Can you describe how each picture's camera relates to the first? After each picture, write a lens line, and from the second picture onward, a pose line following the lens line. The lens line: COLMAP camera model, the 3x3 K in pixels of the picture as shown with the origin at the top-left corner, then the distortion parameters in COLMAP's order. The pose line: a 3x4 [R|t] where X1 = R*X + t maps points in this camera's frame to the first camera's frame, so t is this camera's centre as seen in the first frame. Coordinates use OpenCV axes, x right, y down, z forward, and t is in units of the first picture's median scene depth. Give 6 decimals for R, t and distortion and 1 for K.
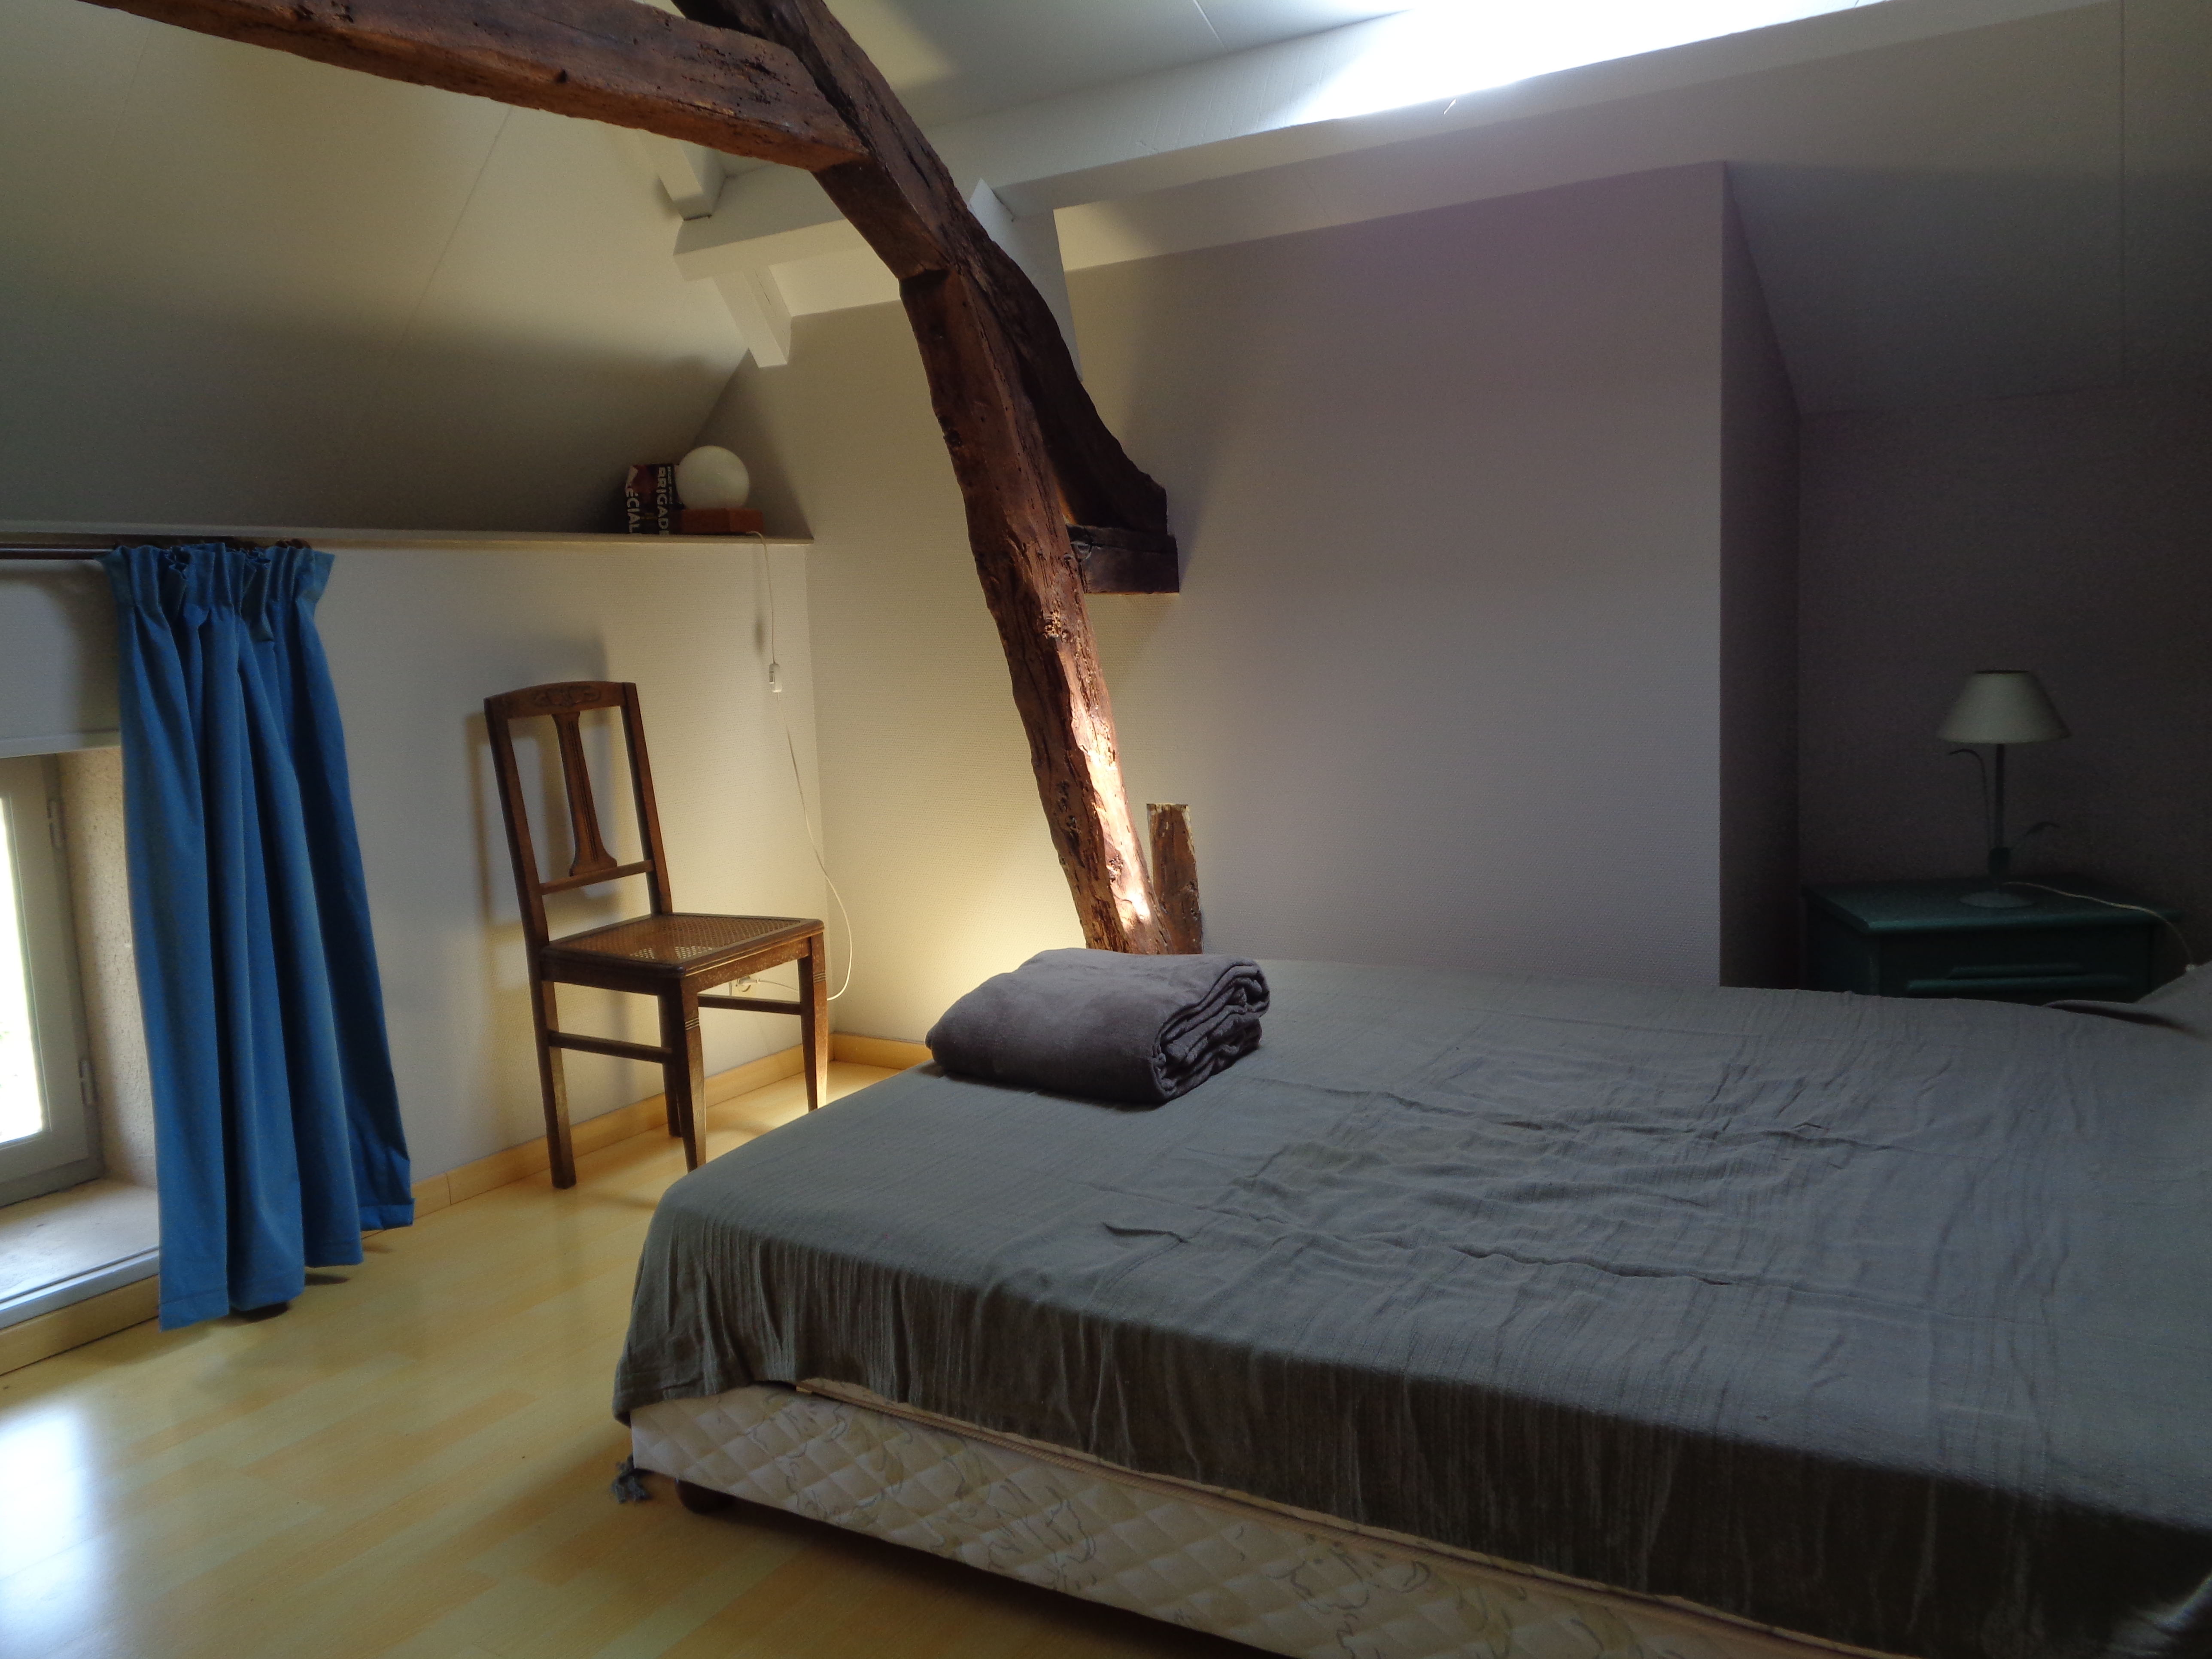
lens RADIAL K [[1649.0, 0, 1108.8], [0, 1649.0, 826.2], [0, 0, 1]] dist [0.002890, -0.001329]
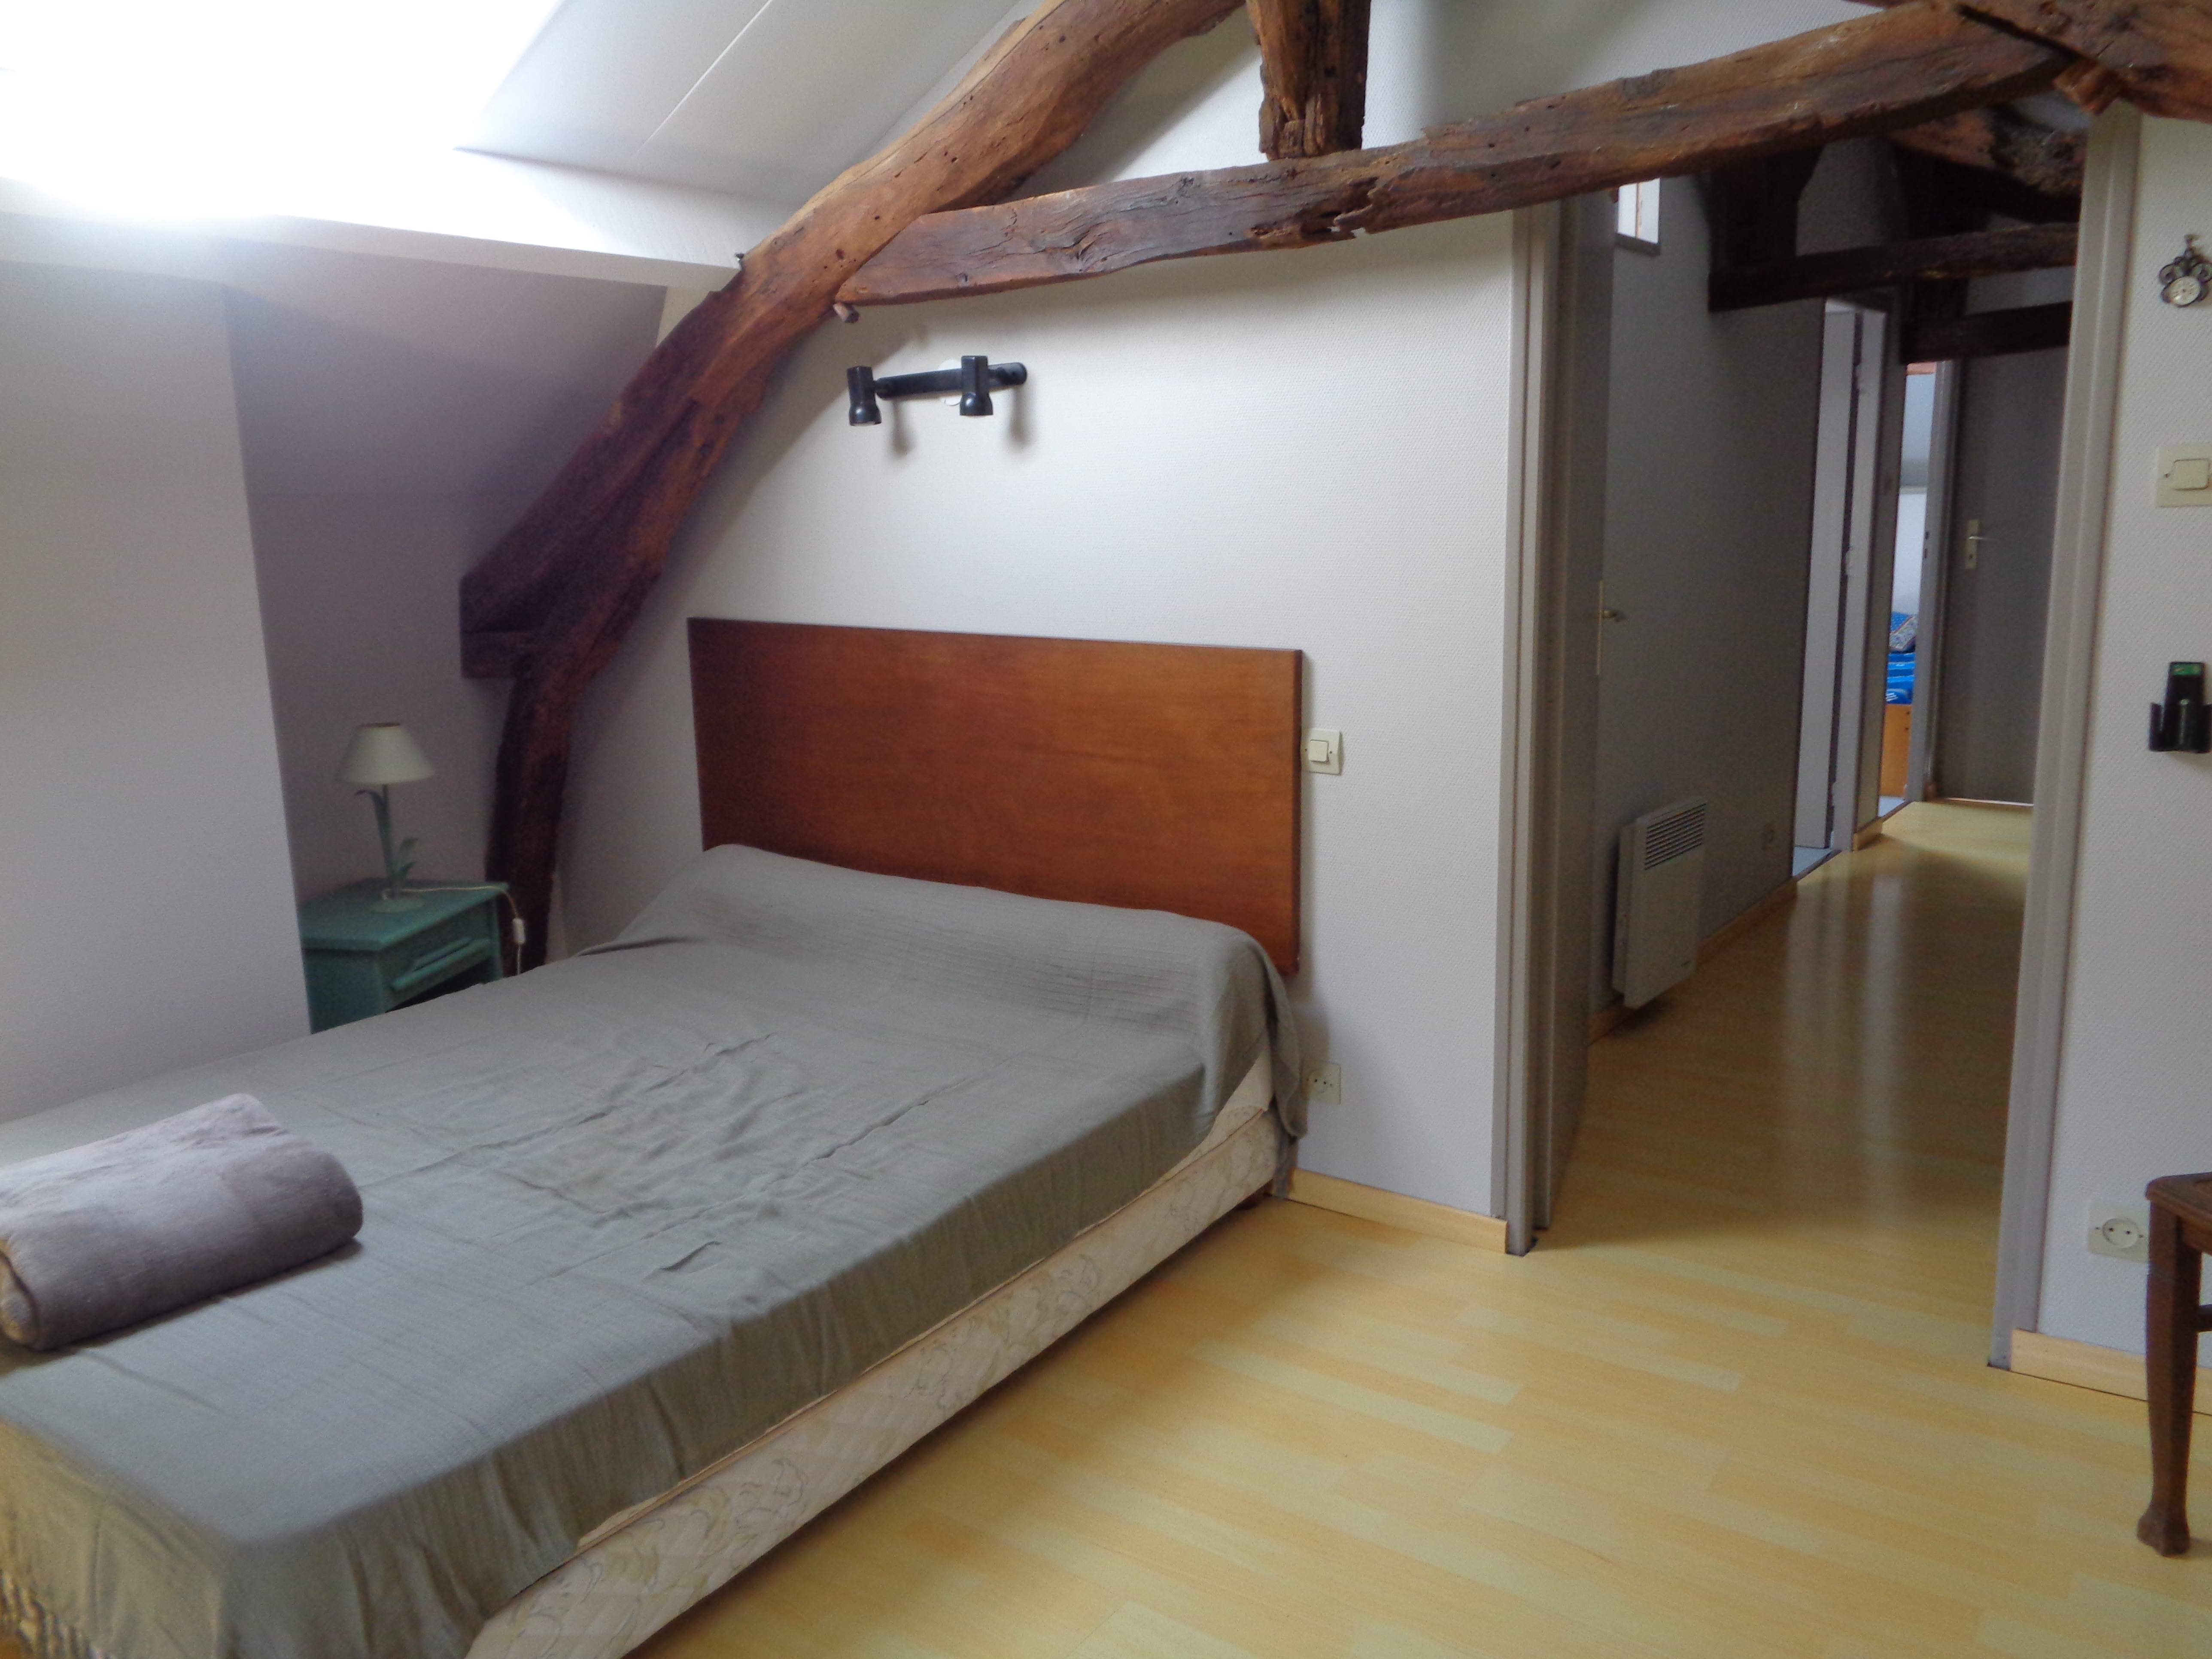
lens RADIAL K [[1649.0, 0, 1108.7], [0, 1649.0, 828.7], [0, 0, 1]] dist [0.002890, -0.001329]
pose [[0.072991, -0.143934, 0.986892, -1.033442], [0.144506, 0.980615, 0.132331, -0.159135], [-0.986808, 0.132953, 0.092375, 0.532424]]
